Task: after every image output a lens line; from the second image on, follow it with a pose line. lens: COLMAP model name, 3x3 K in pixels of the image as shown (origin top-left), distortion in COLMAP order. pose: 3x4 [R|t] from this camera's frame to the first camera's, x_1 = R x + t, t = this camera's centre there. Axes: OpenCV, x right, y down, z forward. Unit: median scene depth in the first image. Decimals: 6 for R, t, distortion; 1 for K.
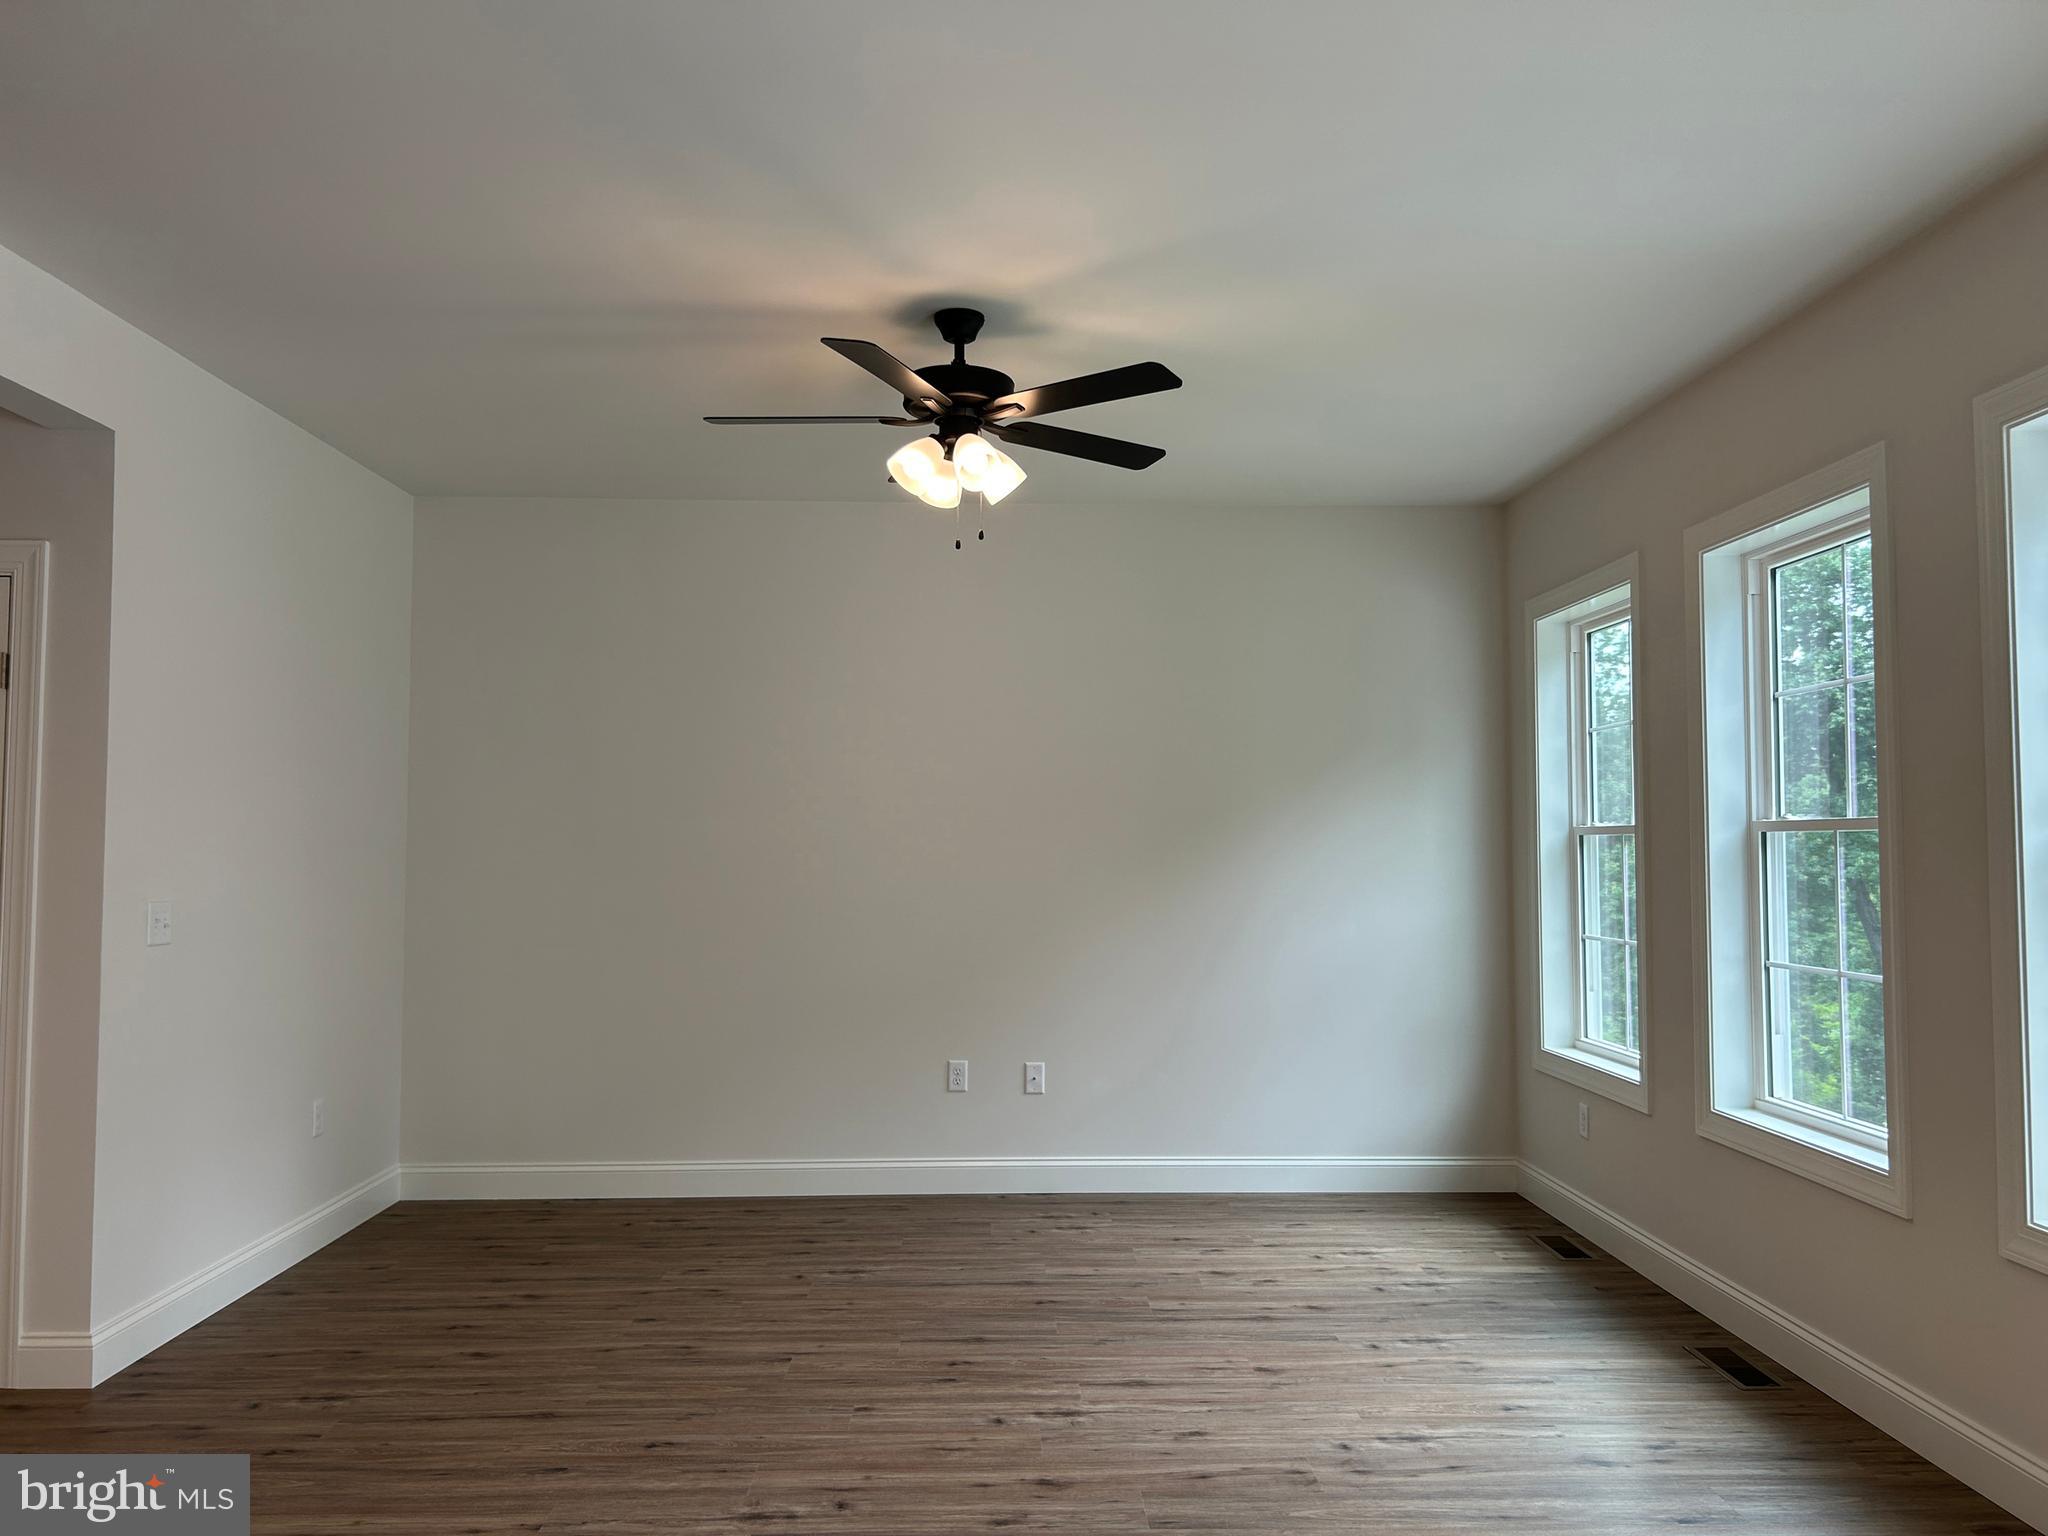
lens RADIAL K [[1583.5, 0, 1045.7], [0, 1583.5, 773.0], [0, 0, 1]] dist [0.014266, 0.006223]
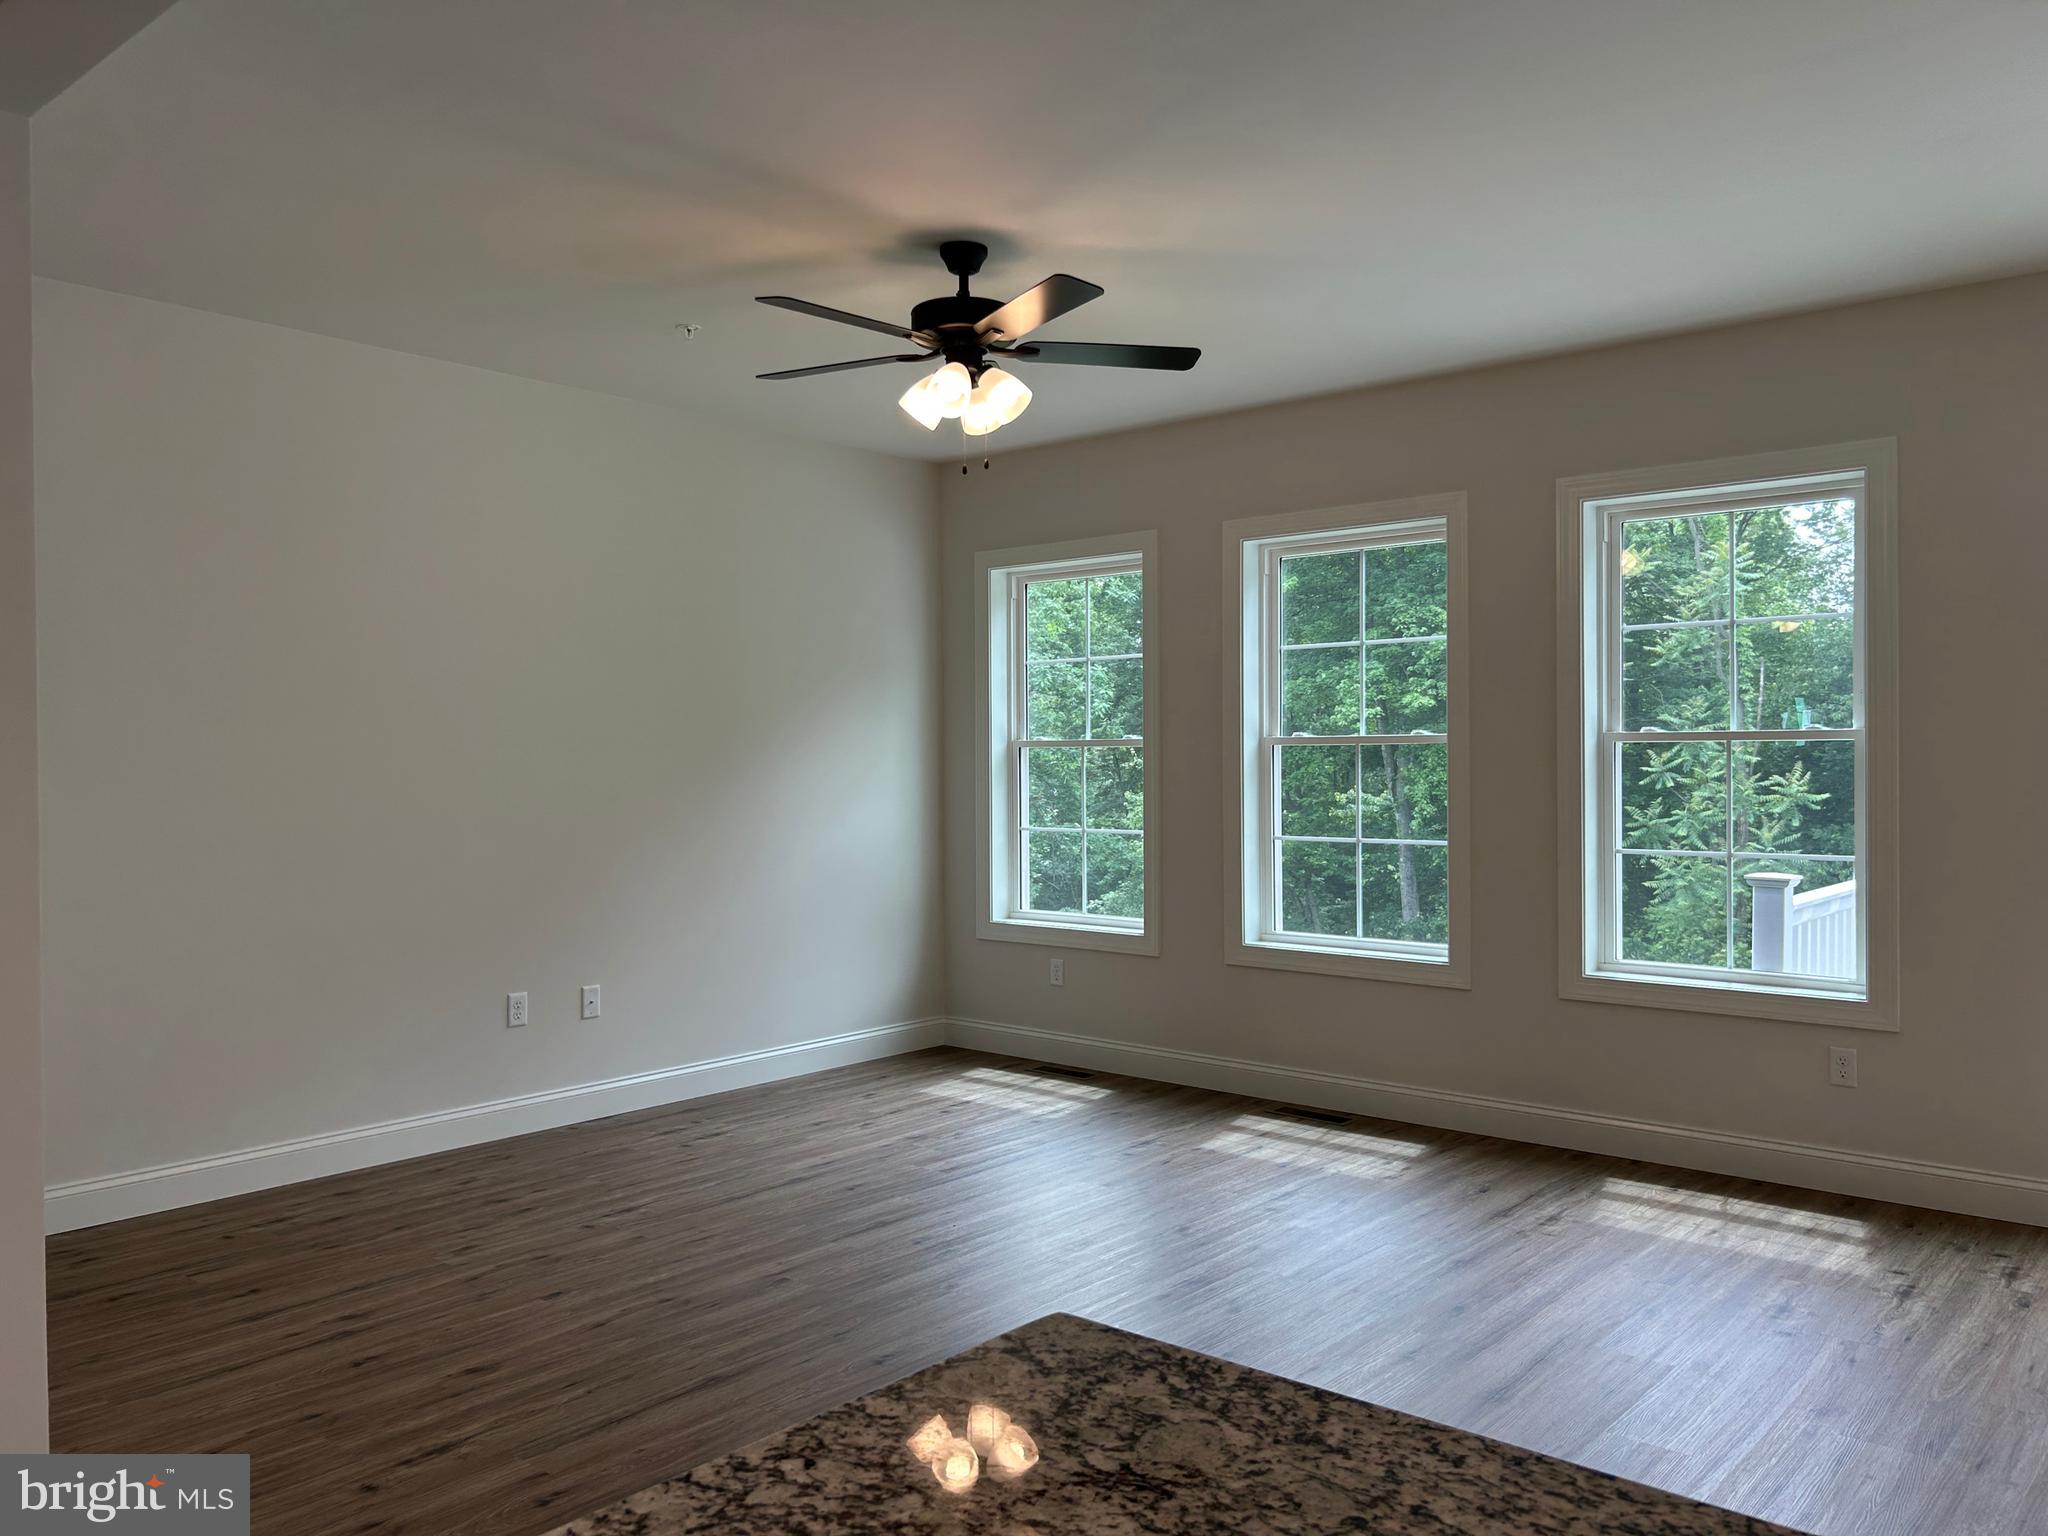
lens RADIAL K [[1534.2, 0, 1034.6], [0, 1534.2, 753.7], [0, 0, 1]] dist [0.066527, -0.102518]
pose [[0.676845, -0.001550, 0.736124, -0.716871], [-0.023347, 0.999450, 0.023571, 0.018638], [-0.735755, -0.033140, 0.676436, 0.239256]]
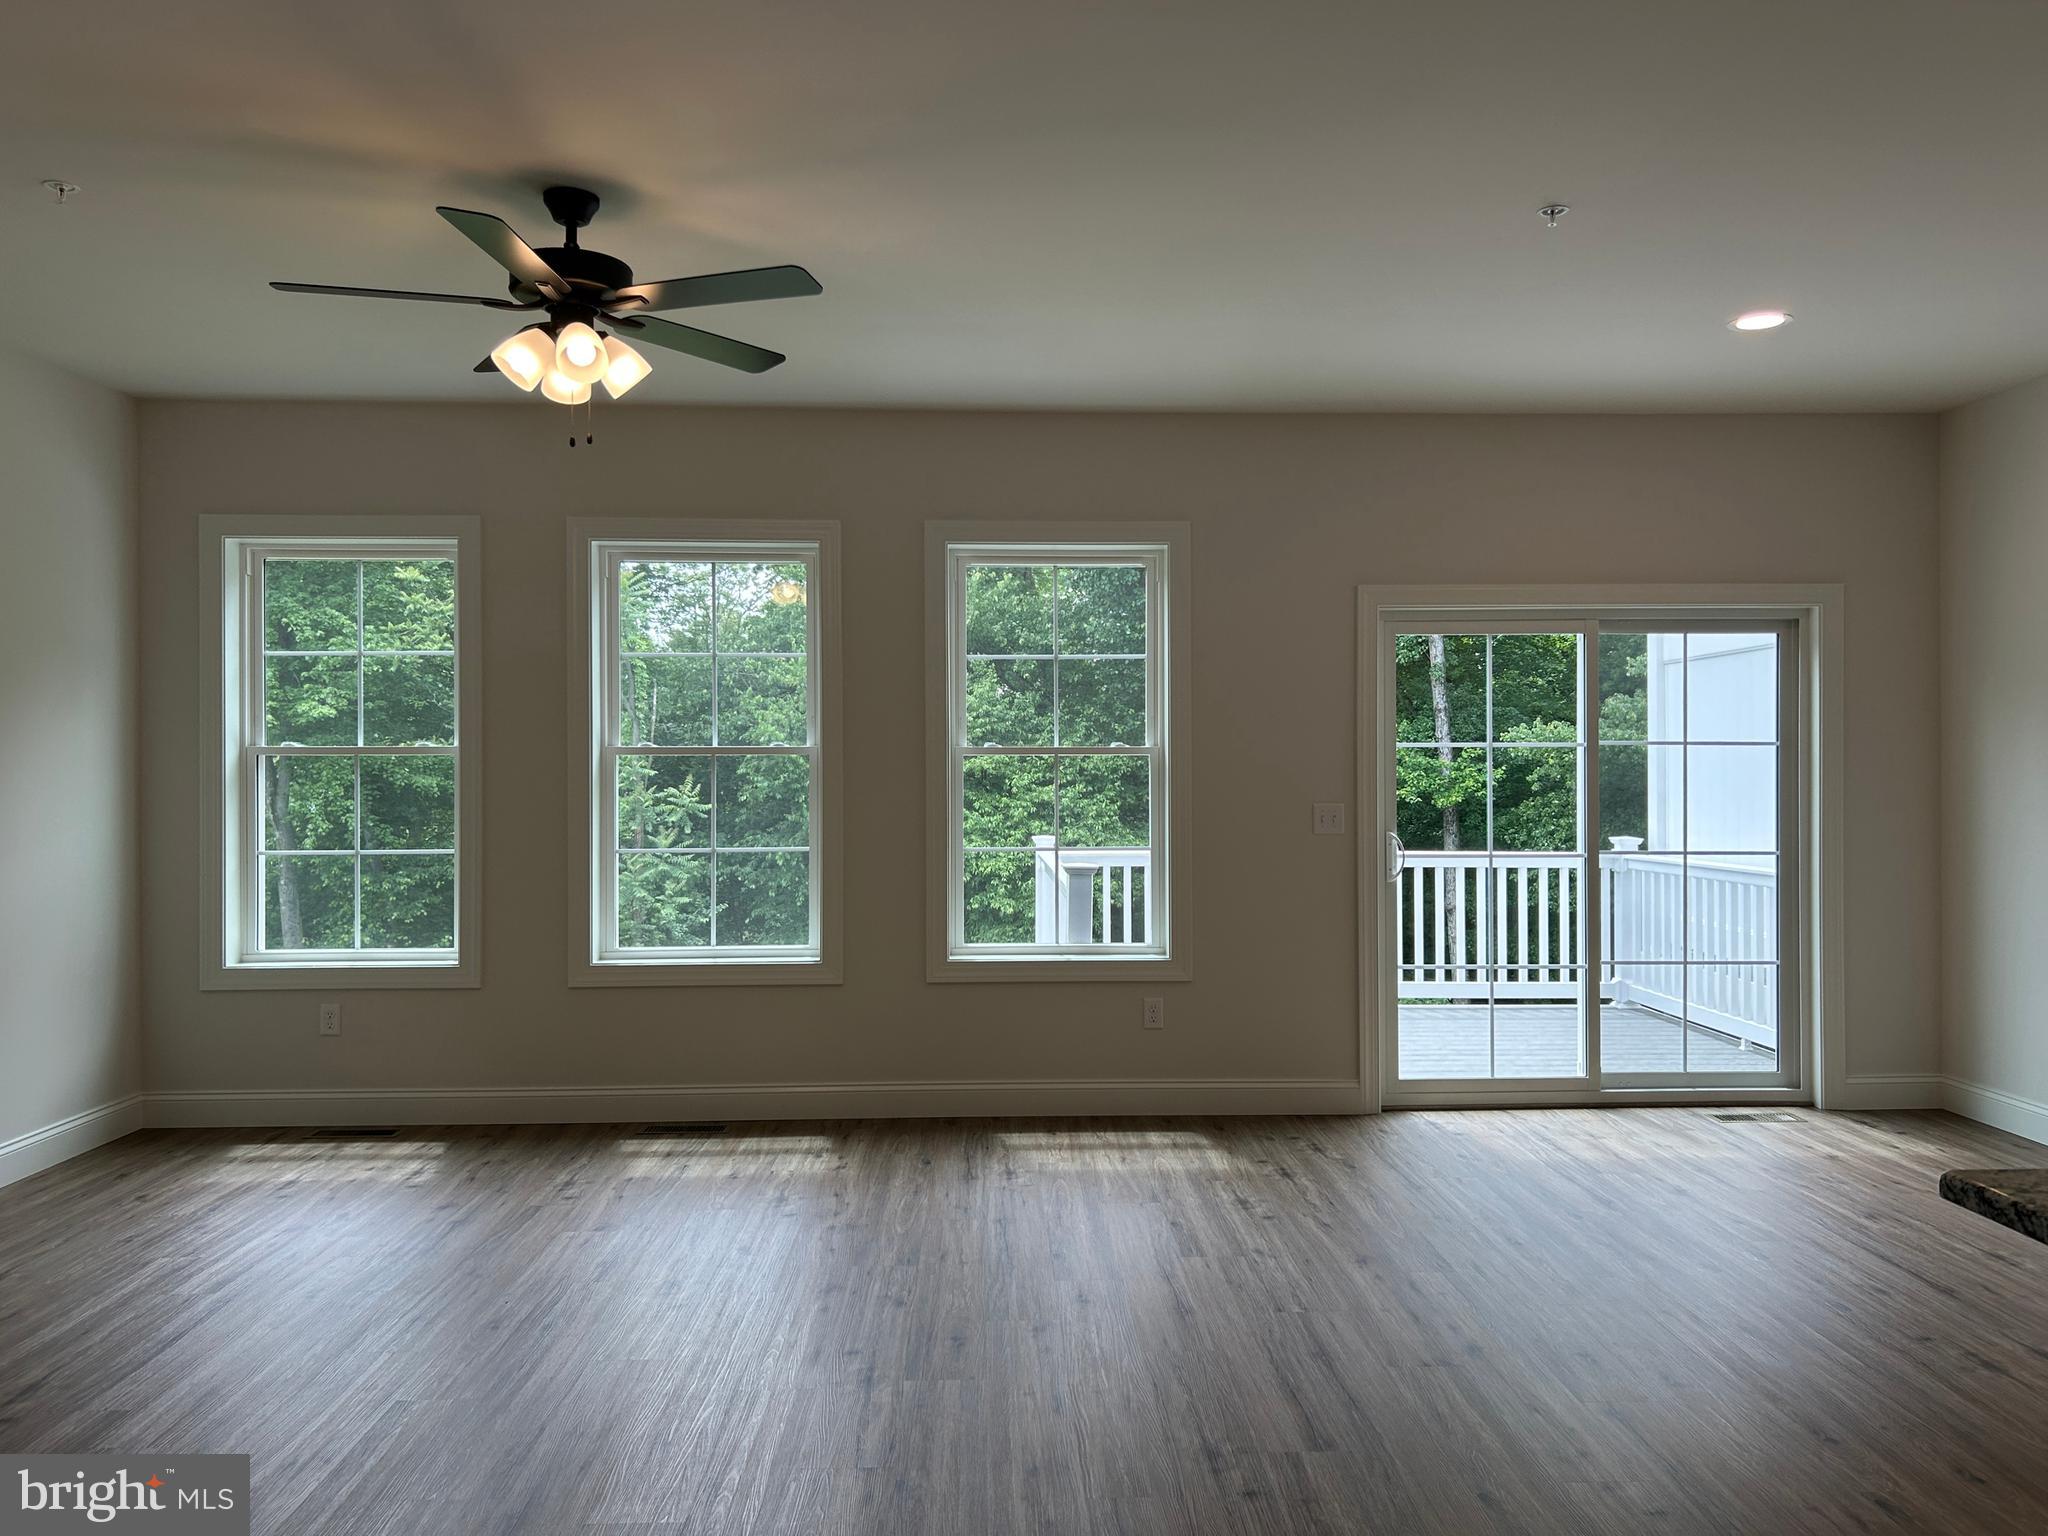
lens RADIAL K [[1534.2, 0, 1034.6], [0, 1534.2, 753.7], [0, 0, 1]] dist [0.066527, -0.102518]
pose [[0.000218, 0.009010, 0.999959, -0.893300], [-0.036646, 0.999288, -0.008996, 0.036490], [-0.999328, -0.036642, 0.000548, 0.658965]]
